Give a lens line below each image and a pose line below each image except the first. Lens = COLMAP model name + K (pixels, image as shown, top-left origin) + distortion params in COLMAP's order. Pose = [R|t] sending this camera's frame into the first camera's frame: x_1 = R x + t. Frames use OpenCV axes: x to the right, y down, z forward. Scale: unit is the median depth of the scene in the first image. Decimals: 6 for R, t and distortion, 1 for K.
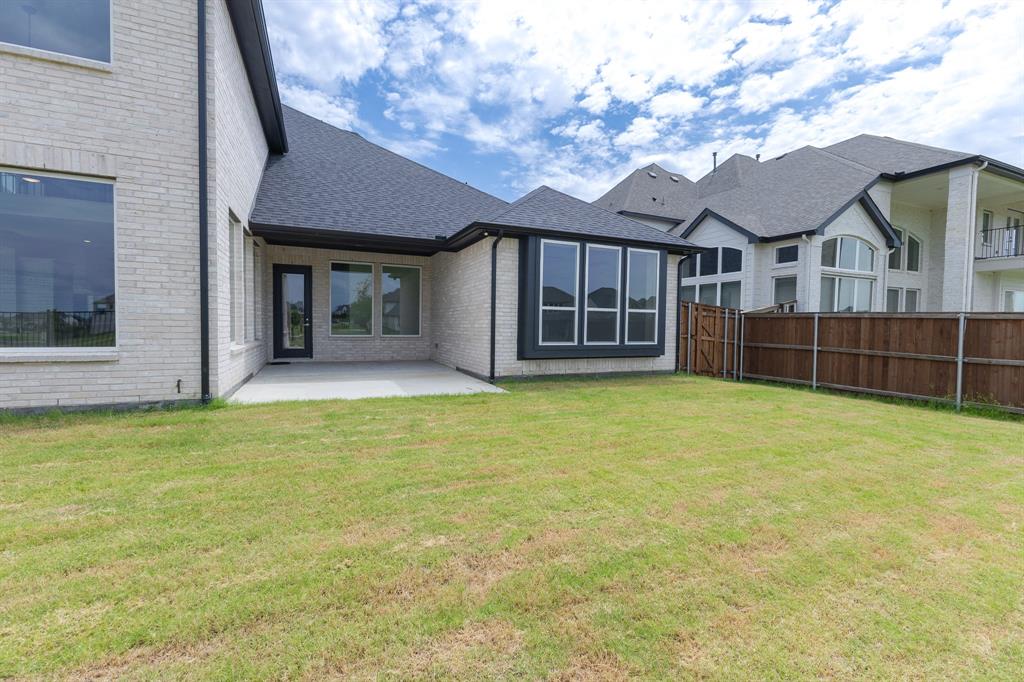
lens RADIAL K [[440.7, 0, 514.4], [0, 440.7, 341.5], [0, 0, 1]] dist [0.013664, 0.000105]
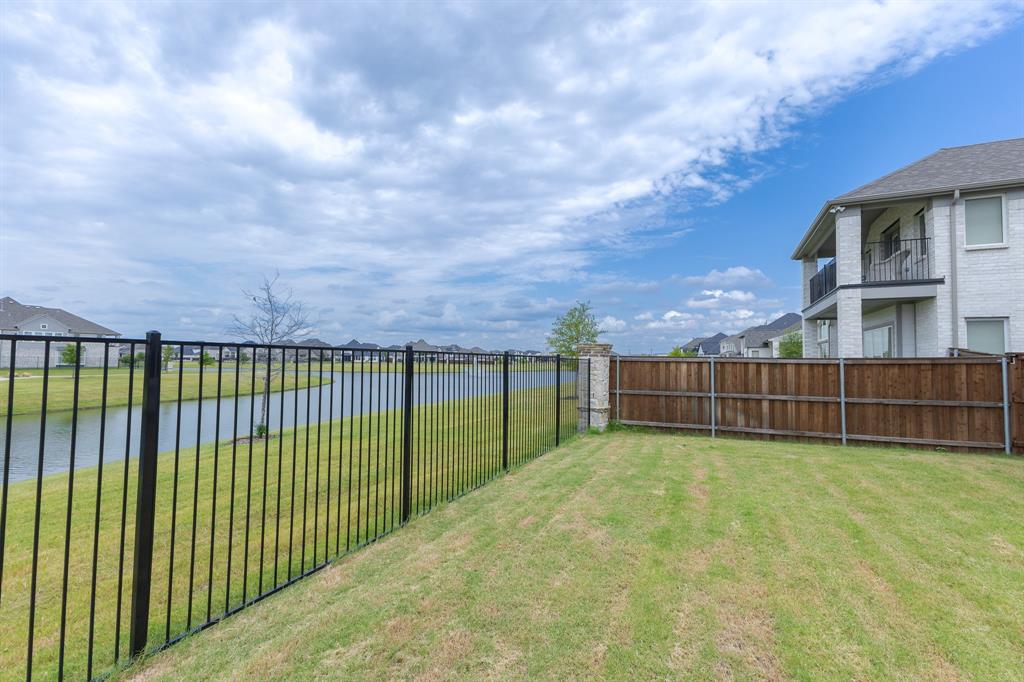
lens RADIAL K [[440.7, 0, 514.4], [0, 440.7, 341.5], [0, 0, 1]] dist [0.013664, 0.000105]
pose [[0.746161, 0.034274, 0.664883, -0.439763], [0.023490, 0.996697, -0.077740, -0.044057], [-0.665351, 0.073625, 0.742891, 0.757650]]
